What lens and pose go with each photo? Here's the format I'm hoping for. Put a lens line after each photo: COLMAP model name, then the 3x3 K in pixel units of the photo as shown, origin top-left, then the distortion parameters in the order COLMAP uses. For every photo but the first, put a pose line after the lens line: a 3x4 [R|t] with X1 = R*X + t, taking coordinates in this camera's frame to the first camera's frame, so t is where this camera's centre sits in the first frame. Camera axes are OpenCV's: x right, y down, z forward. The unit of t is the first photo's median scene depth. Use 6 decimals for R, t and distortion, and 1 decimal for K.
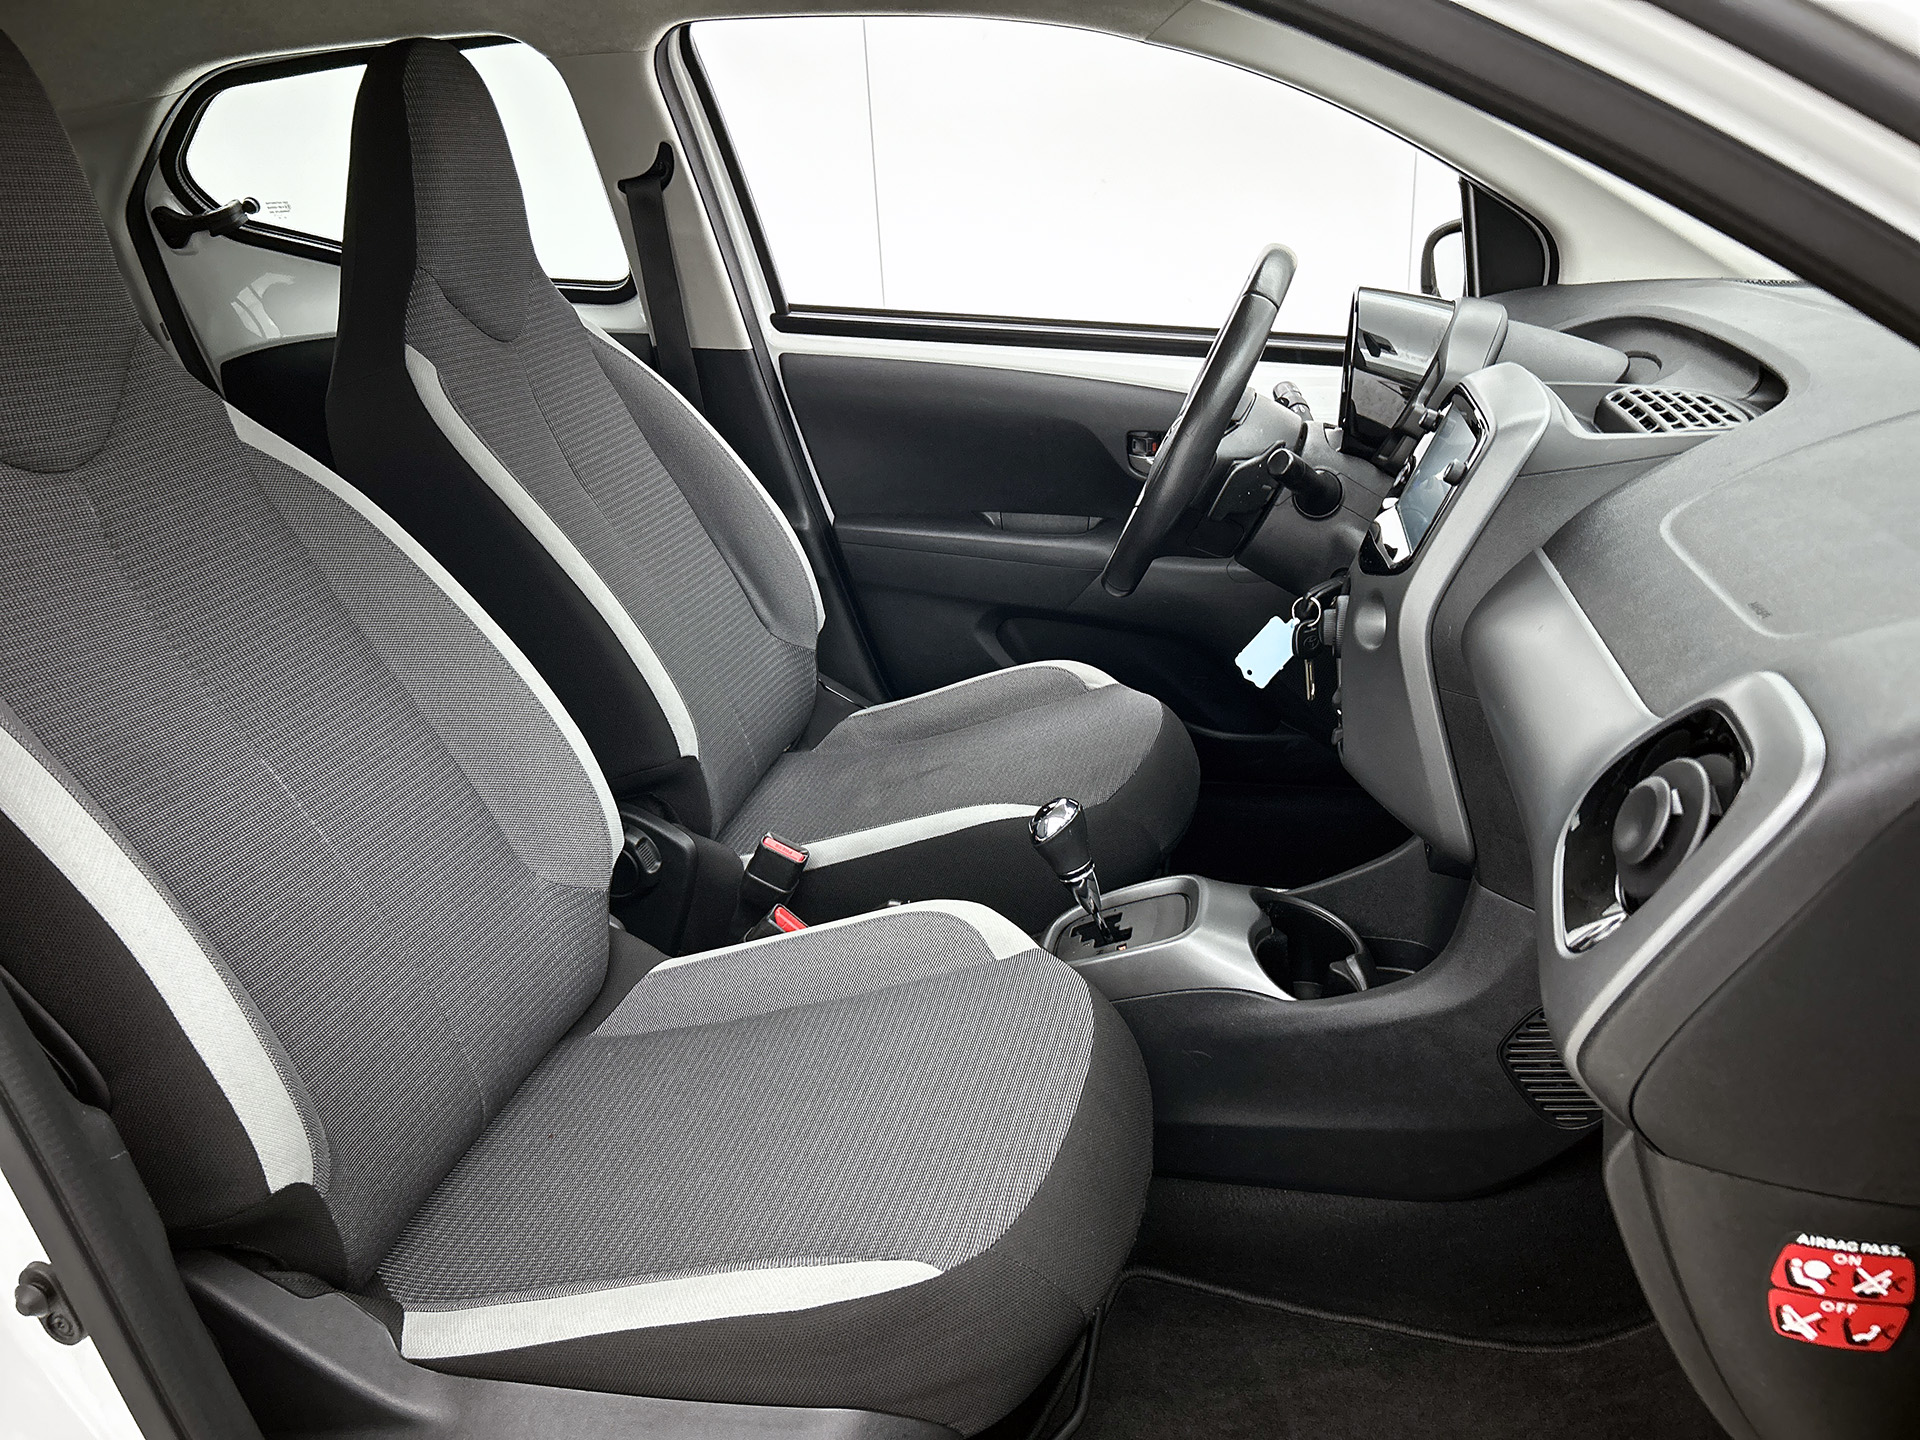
lens RADIAL K [[1420.9, 0, 973.3], [0, 1420.9, 721.2], [0, 0, 1]] dist [0.020978, -0.035977]
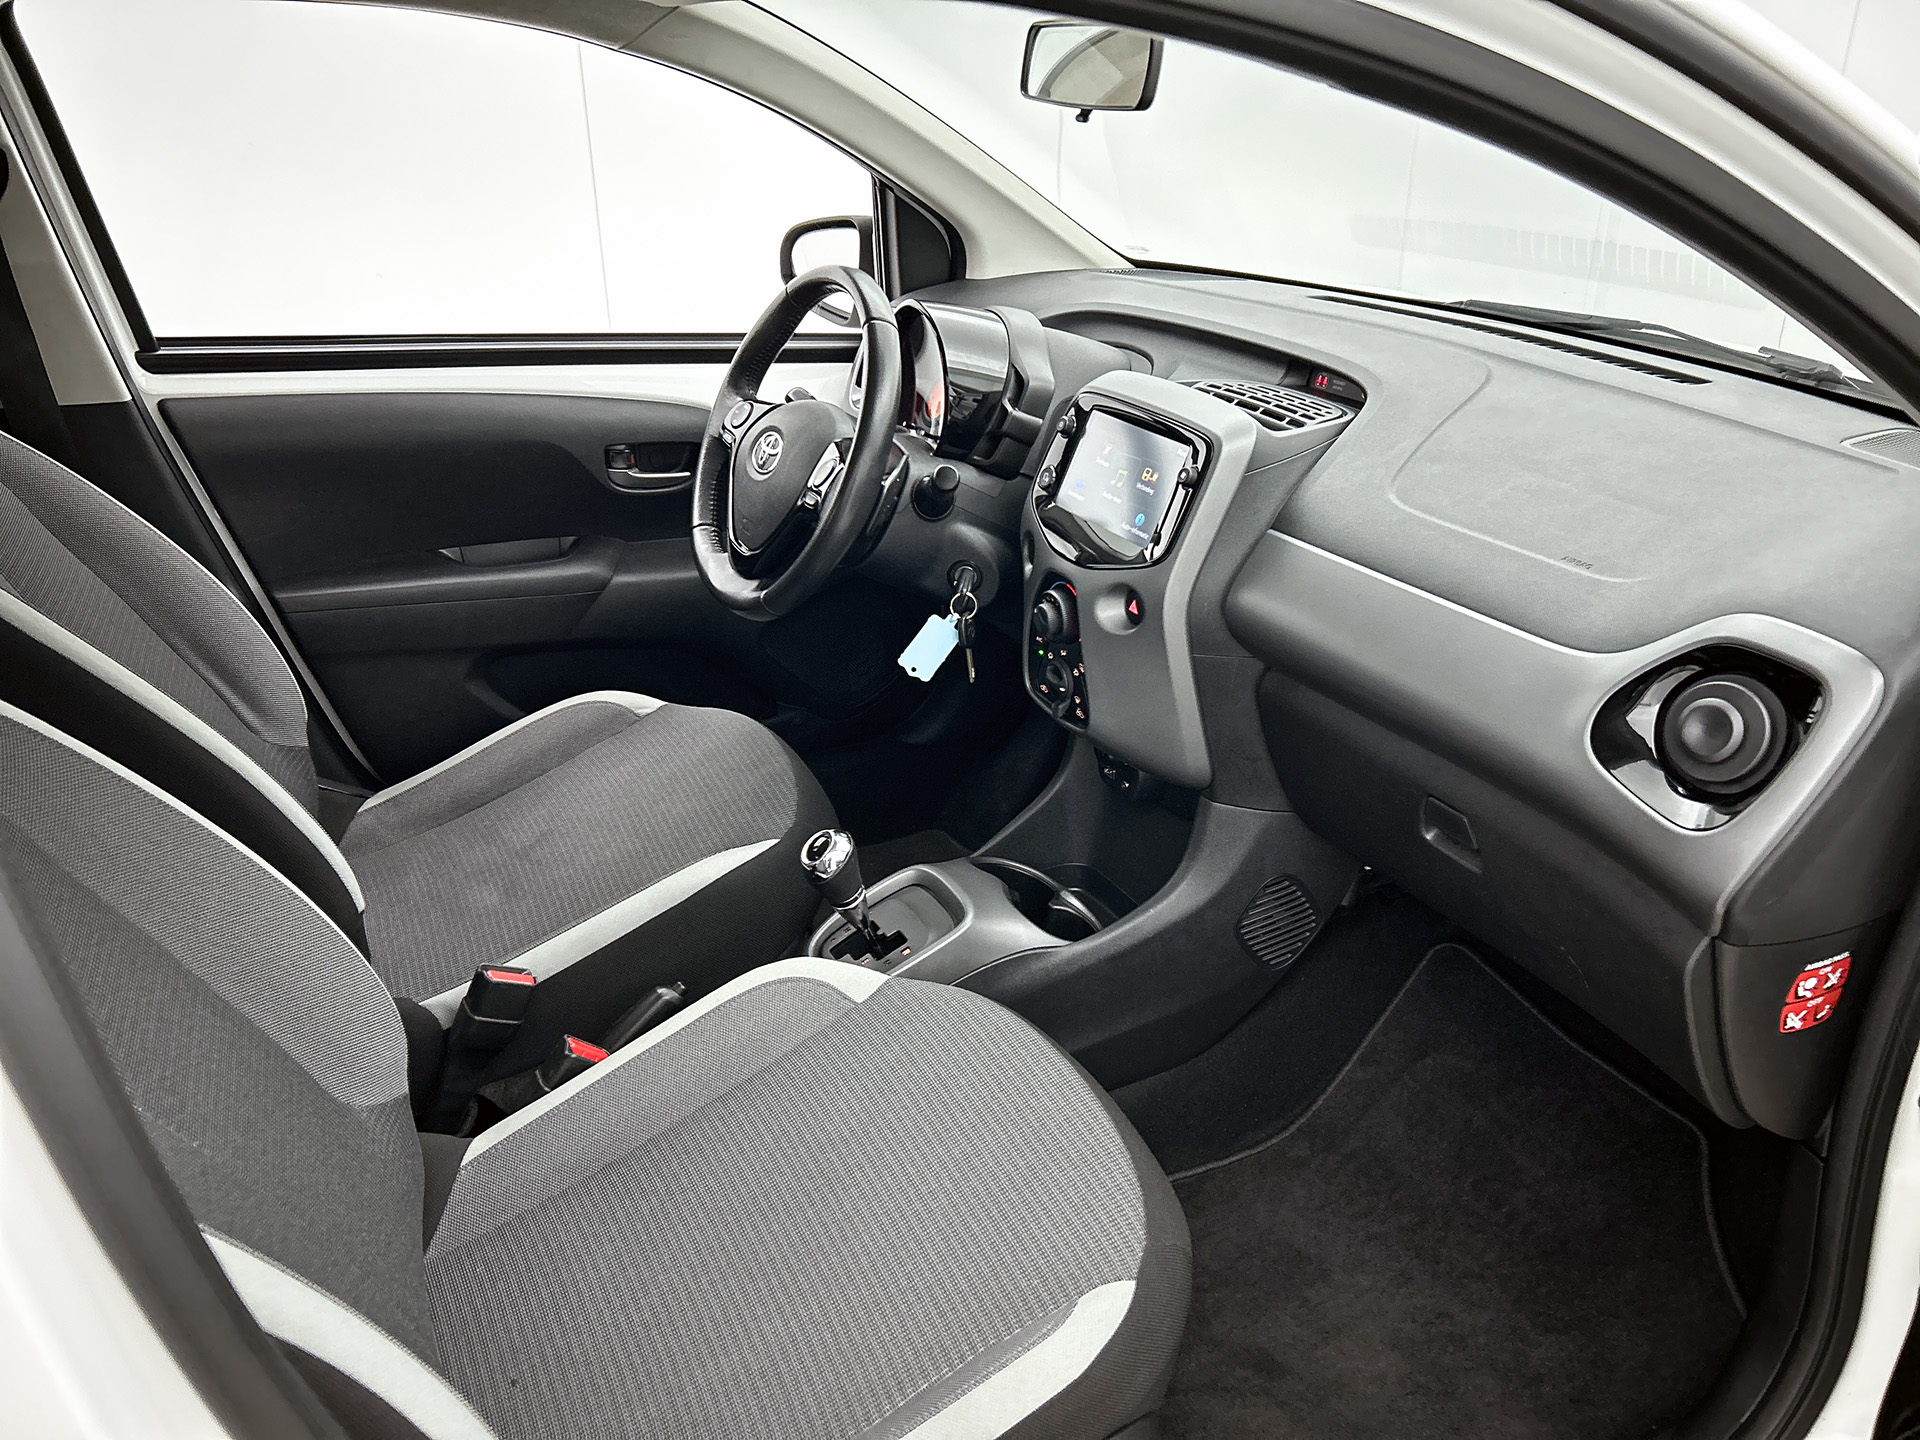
lens RADIAL K [[1420.9, 0, 964.3], [0, 1420.9, 711.1], [0, 0, 1]] dist [0.020978, -0.035977]
pose [[0.771344, -0.233069, 0.592206, -0.378233], [0.205453, 0.971899, 0.114899, -0.107649], [-0.602343, 0.033044, 0.797553, 0.109878]]
